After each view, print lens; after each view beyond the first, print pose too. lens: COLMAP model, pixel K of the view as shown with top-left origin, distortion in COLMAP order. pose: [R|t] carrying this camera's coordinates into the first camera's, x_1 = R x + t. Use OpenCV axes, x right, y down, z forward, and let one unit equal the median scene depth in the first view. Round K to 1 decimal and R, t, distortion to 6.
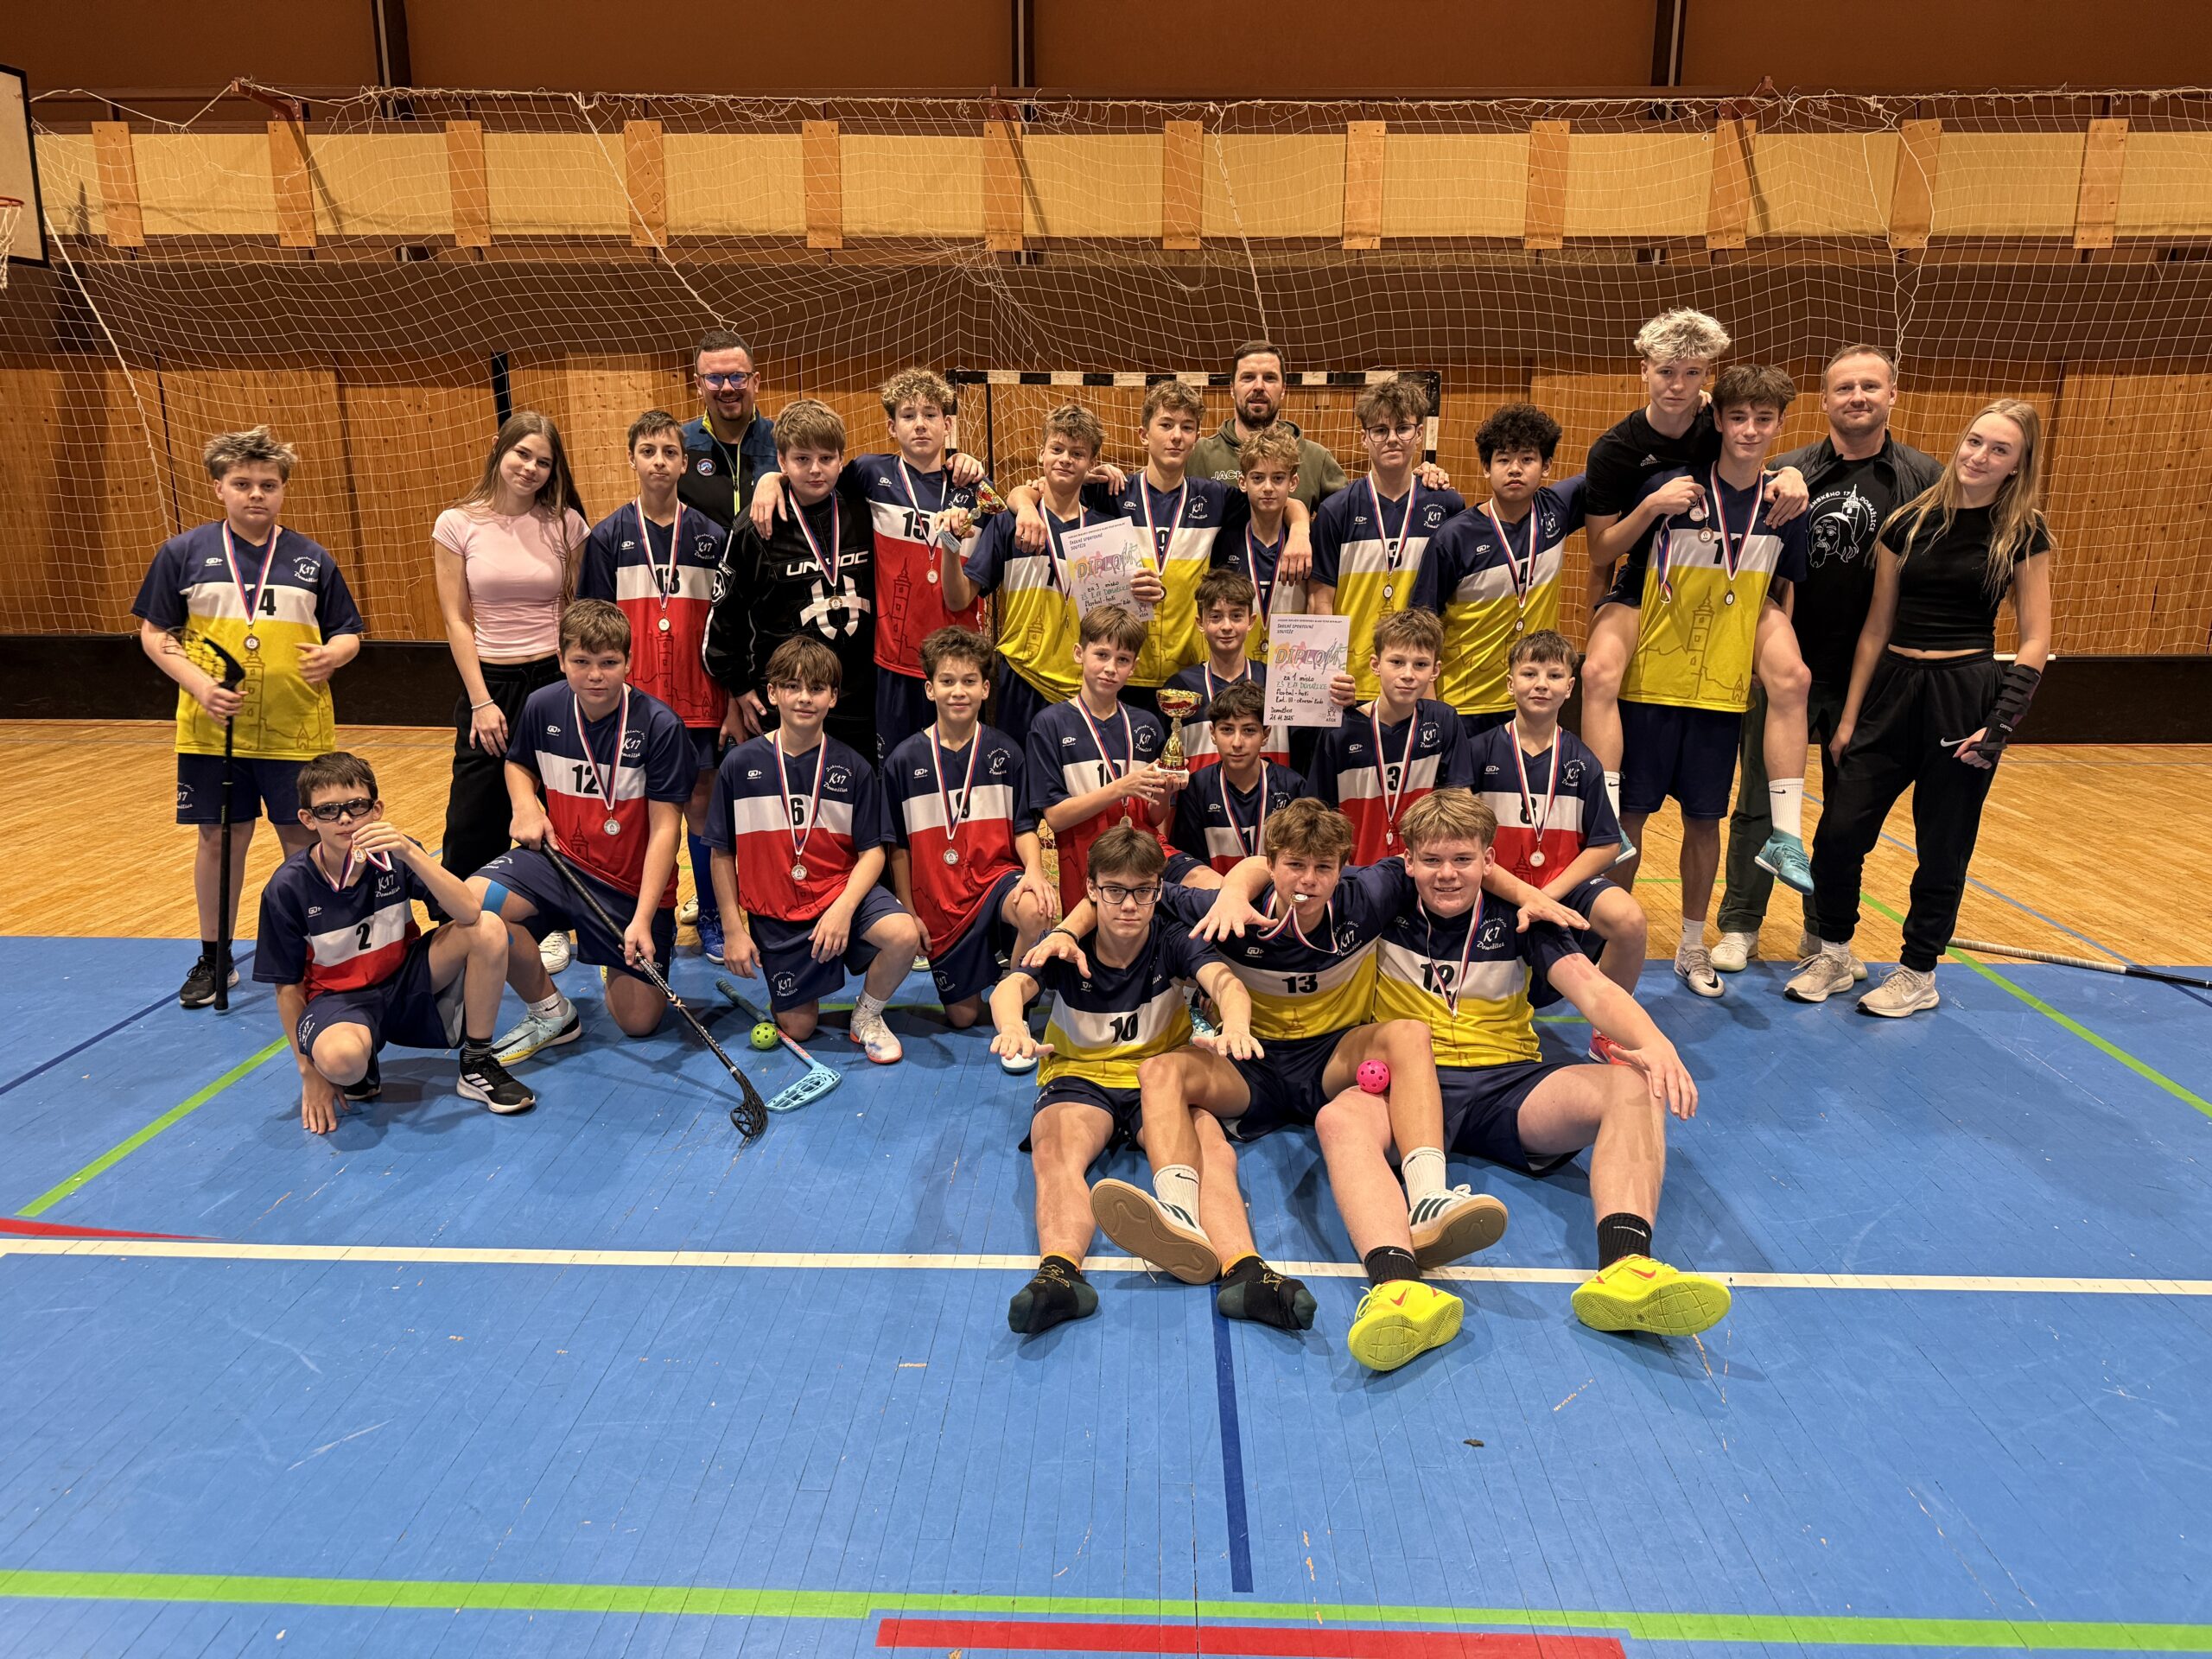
lens RADIAL K [[1542.4, 0, 1095.5], [0, 1542.4, 839.4], [0, 0, 1]] dist [0.014484, -0.012608]
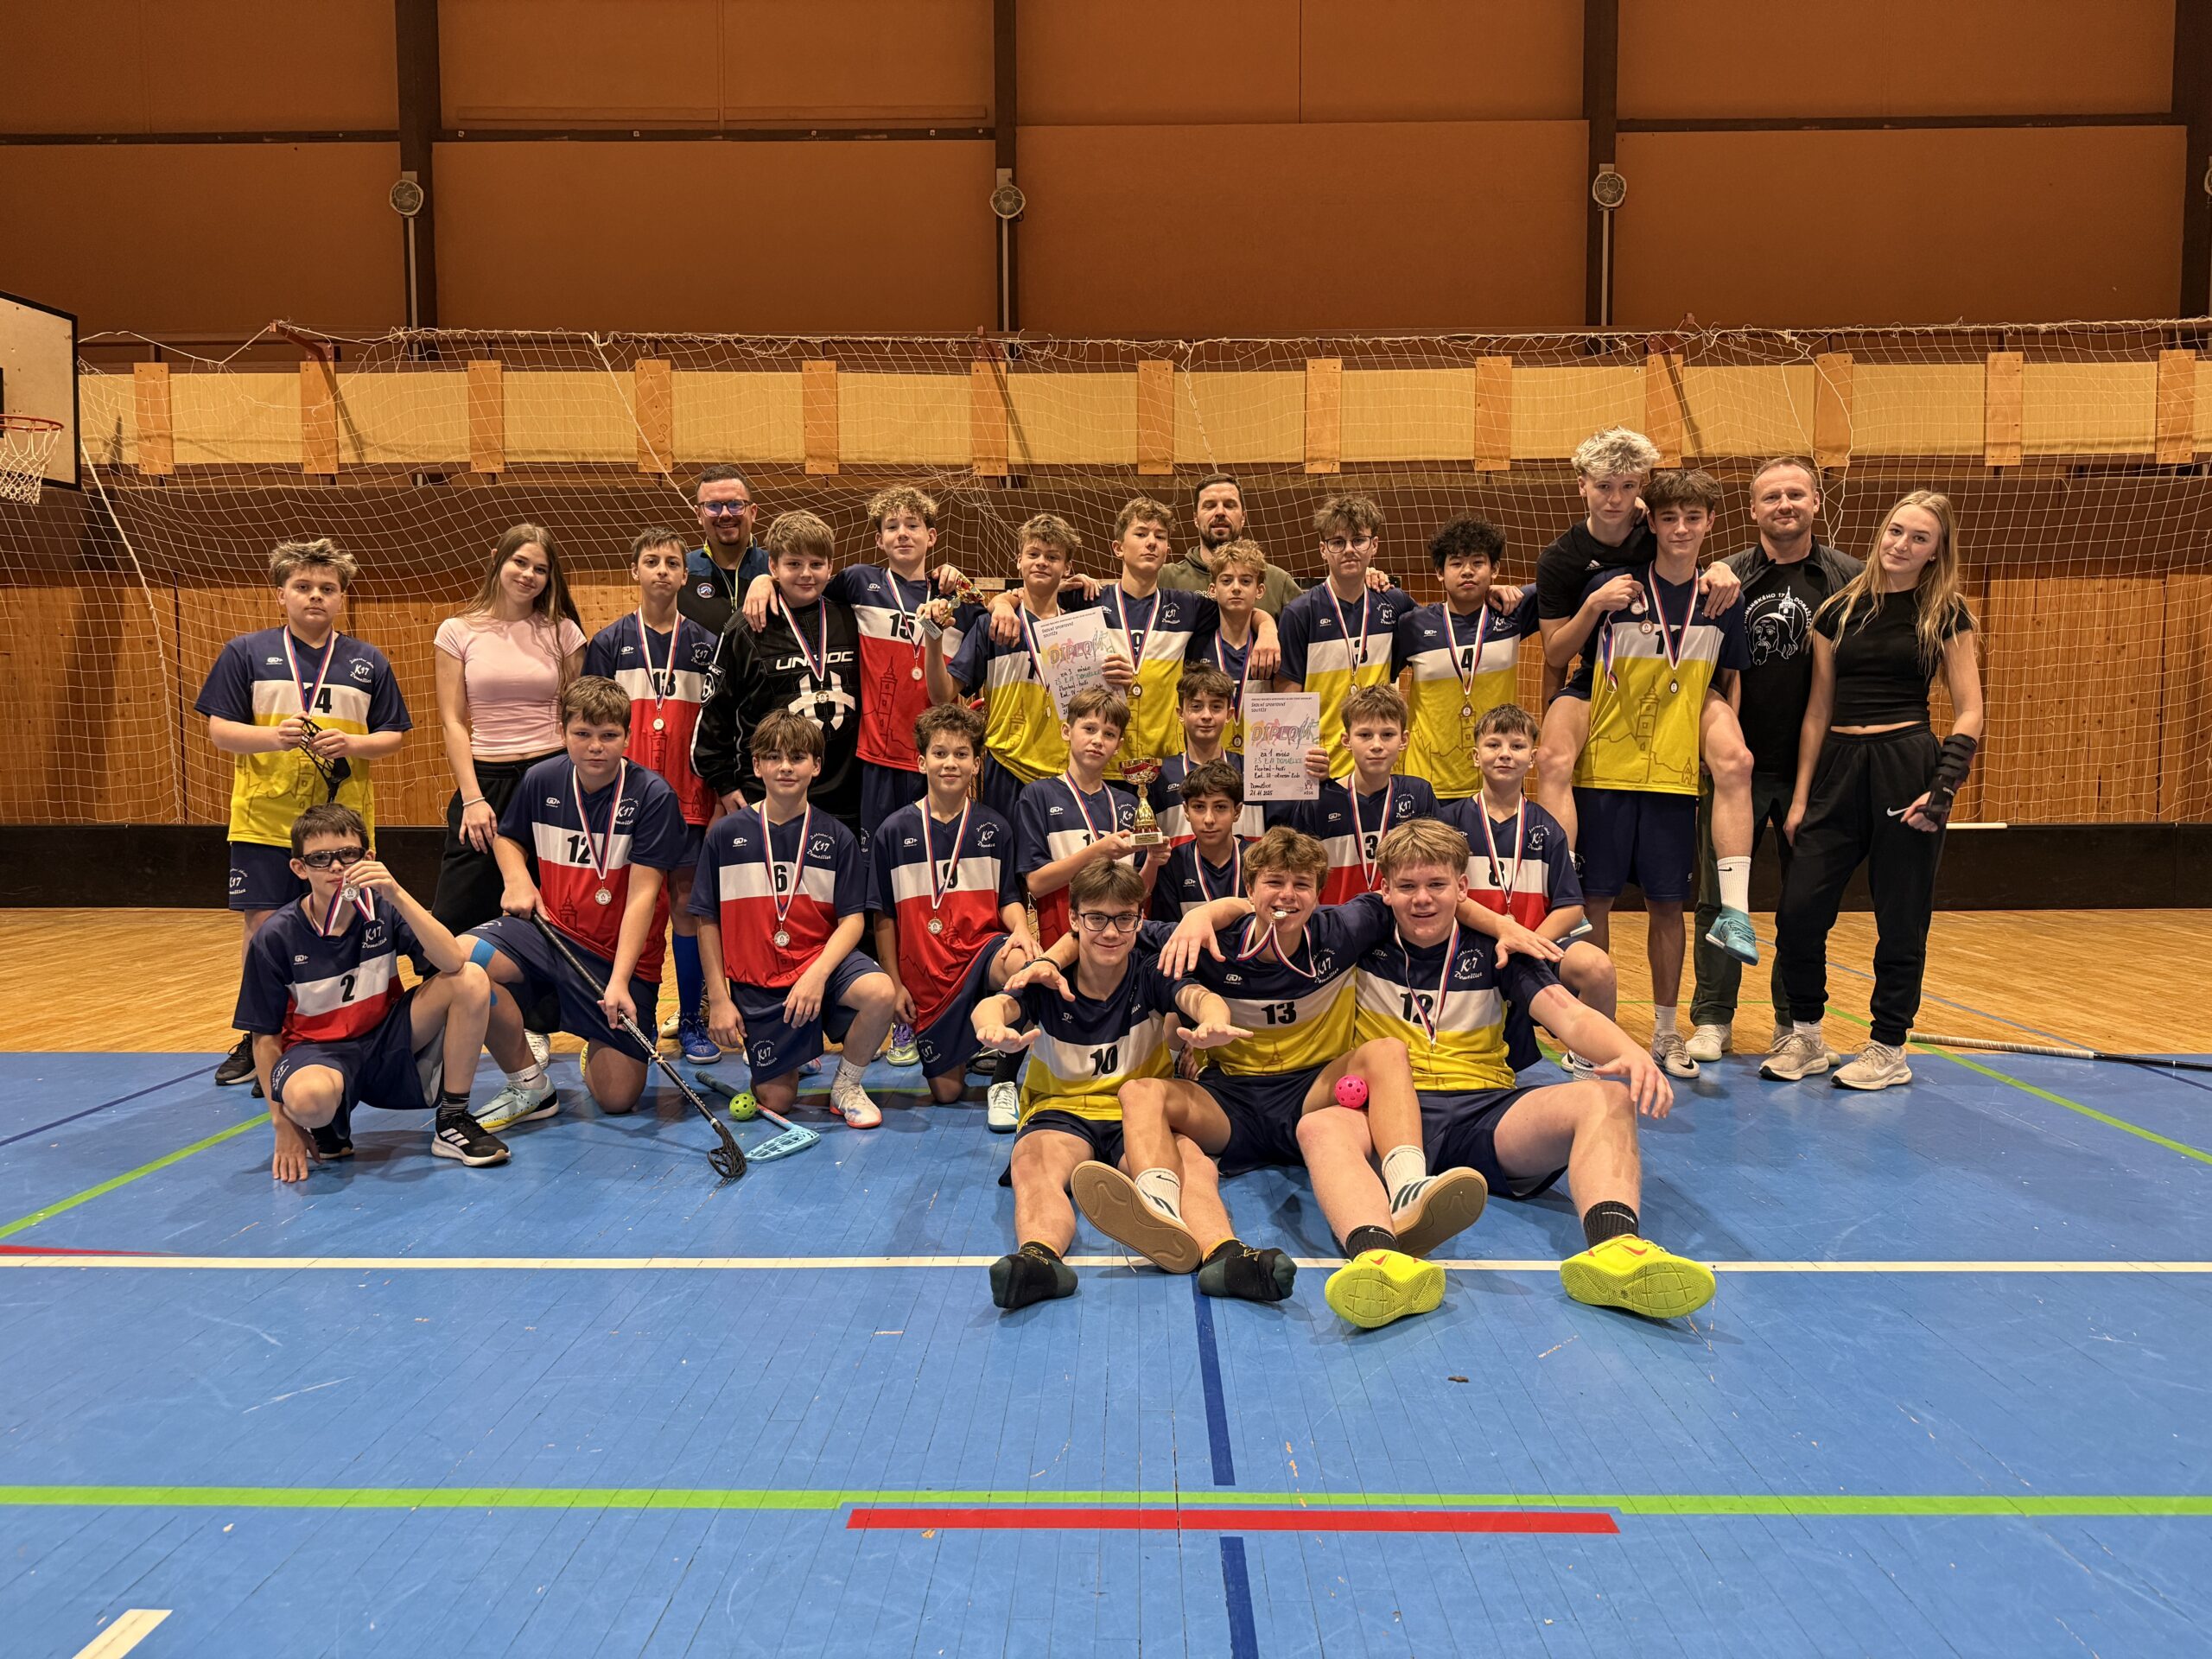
lens RADIAL K [[1542.4, 0, 1101.8], [0, 1542.4, 840.8], [0, 0, 1]] dist [0.014484, -0.012608]
pose [[0.999871, -0.006363, 0.014754, 0.002769], [0.008772, 0.985500, -0.169449, 0.117877], [-0.013462, 0.169556, 0.985429, -0.013587]]
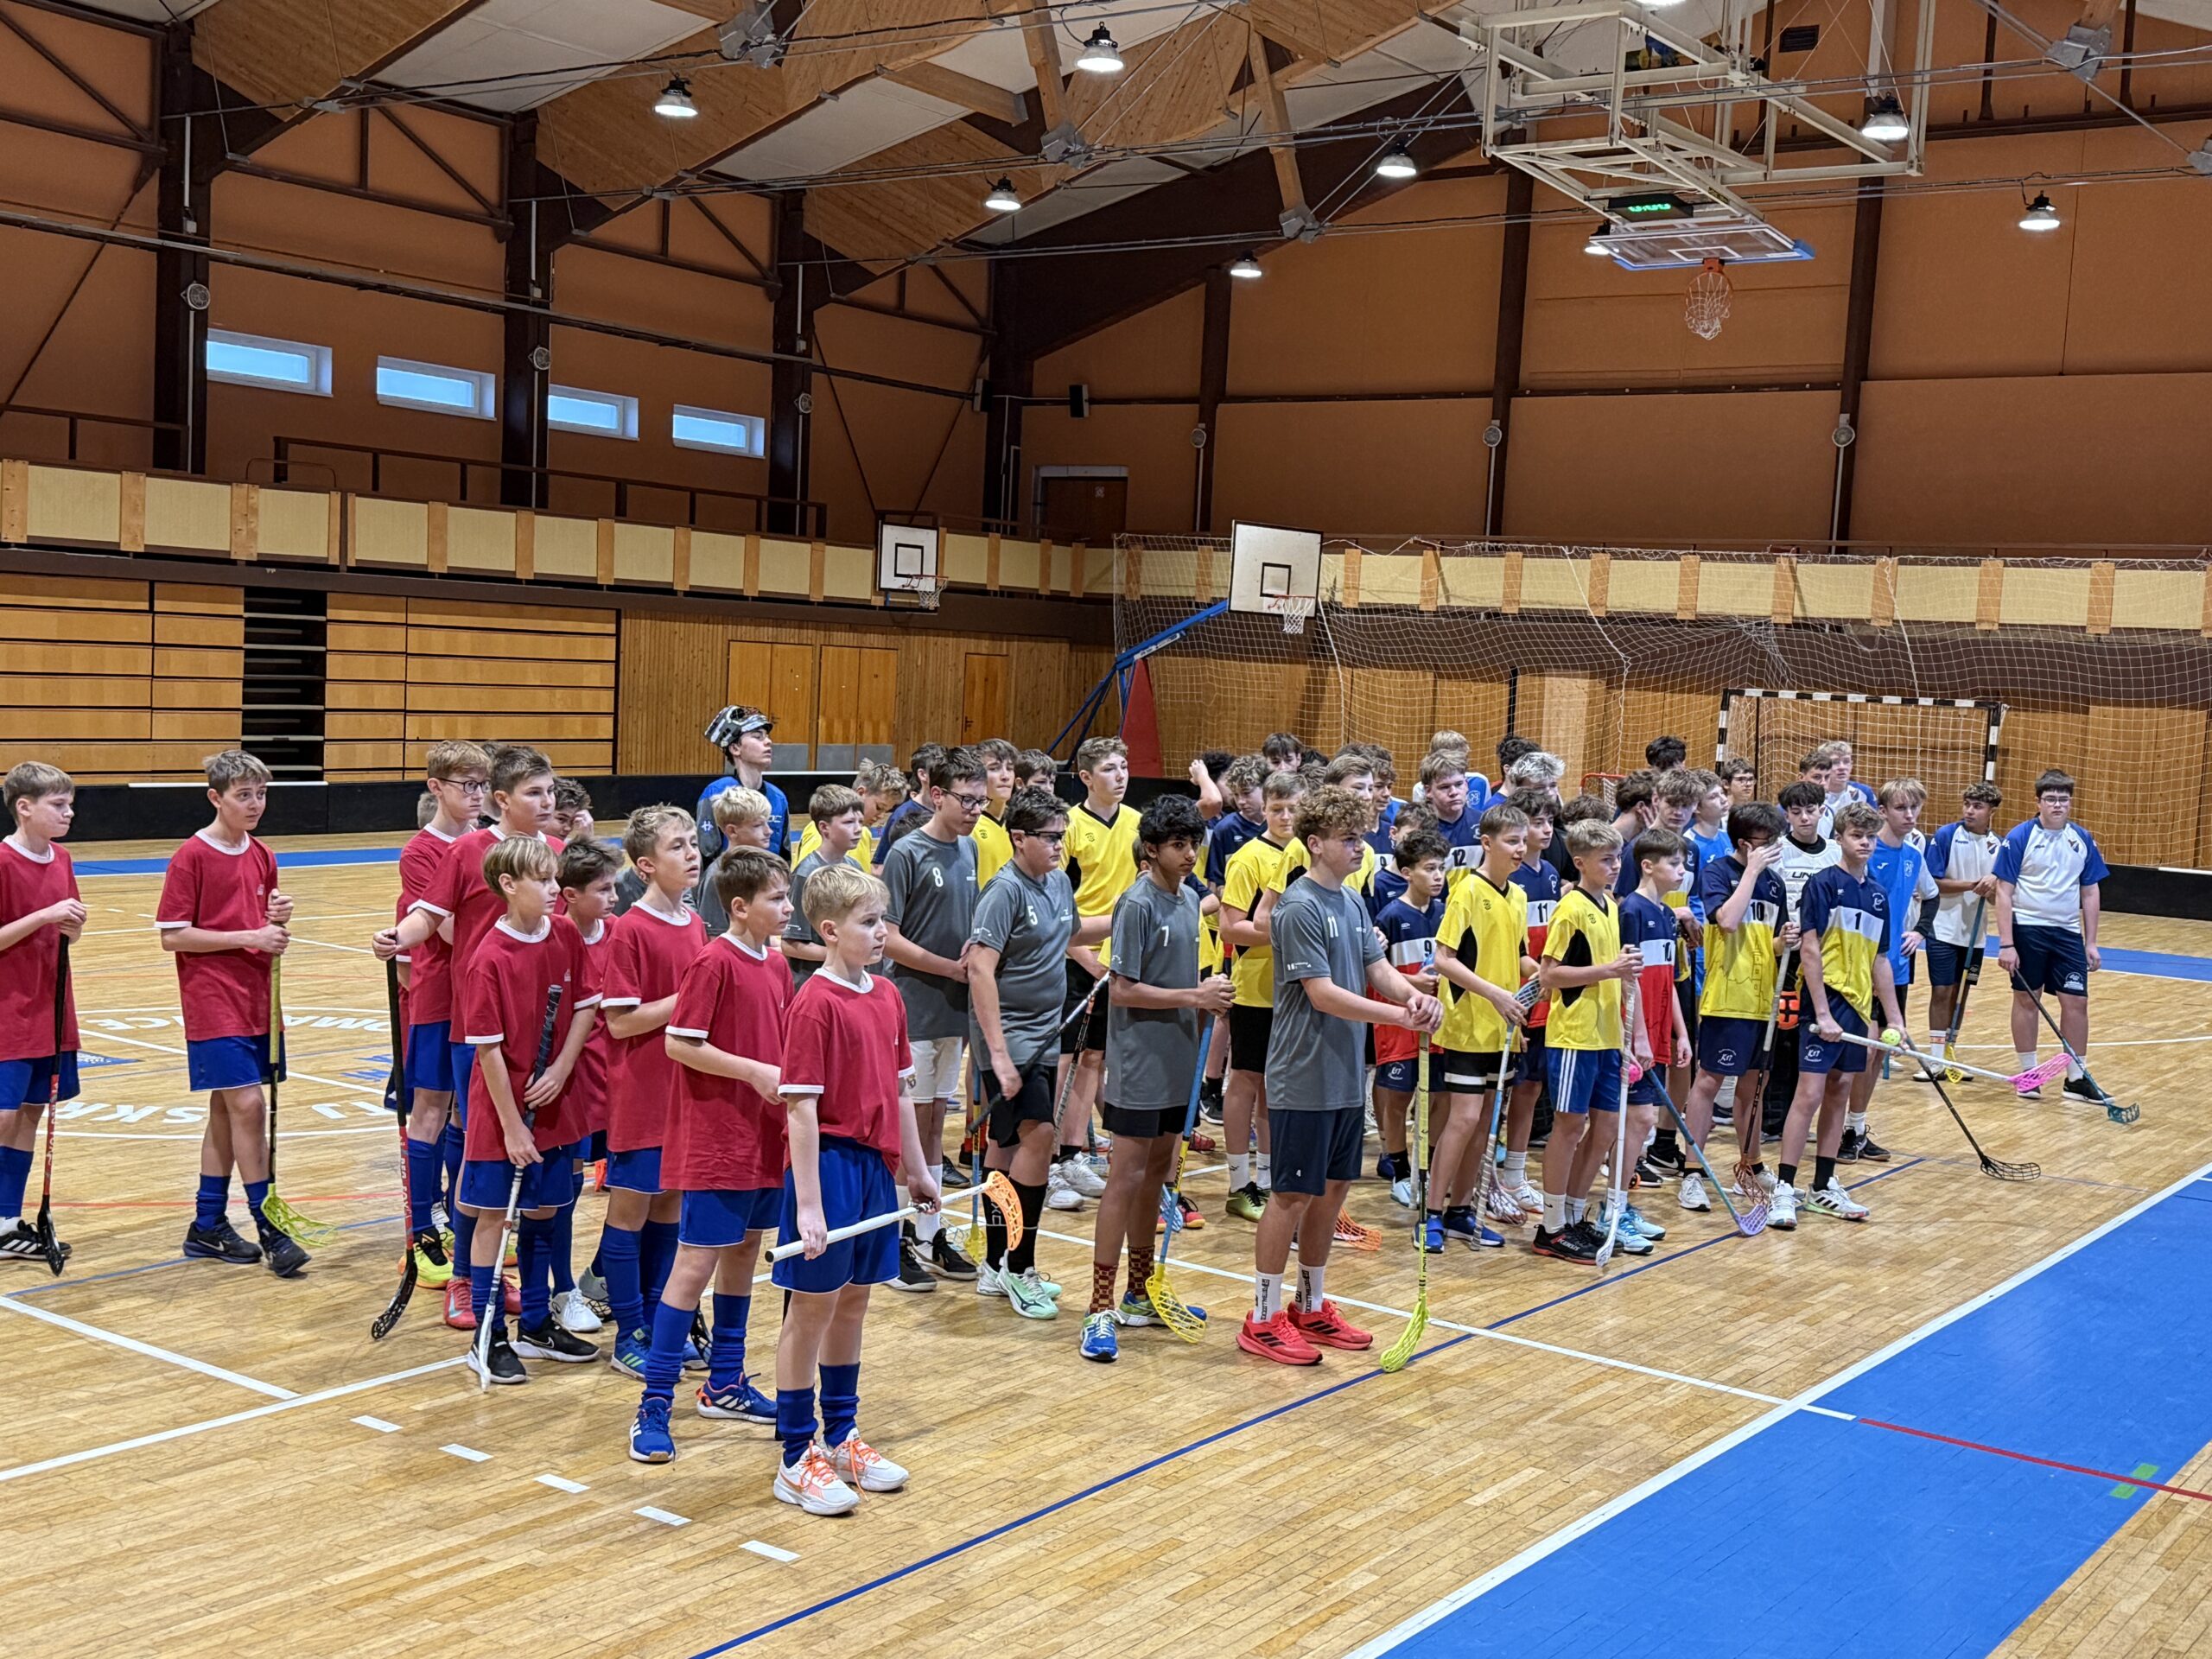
lens RADIAL K [[2554.4, 0, 1127.3], [0, 2554.4, 841.2], [0, 0, 1]] dist [0.063860, 0.000000]
pose [[0.835429, 0.080050, -0.543737, 2.343452], [-0.183376, 0.973242, -0.138467, 1.030393], [0.518103, 0.215388, 0.827754, -4.466315]]
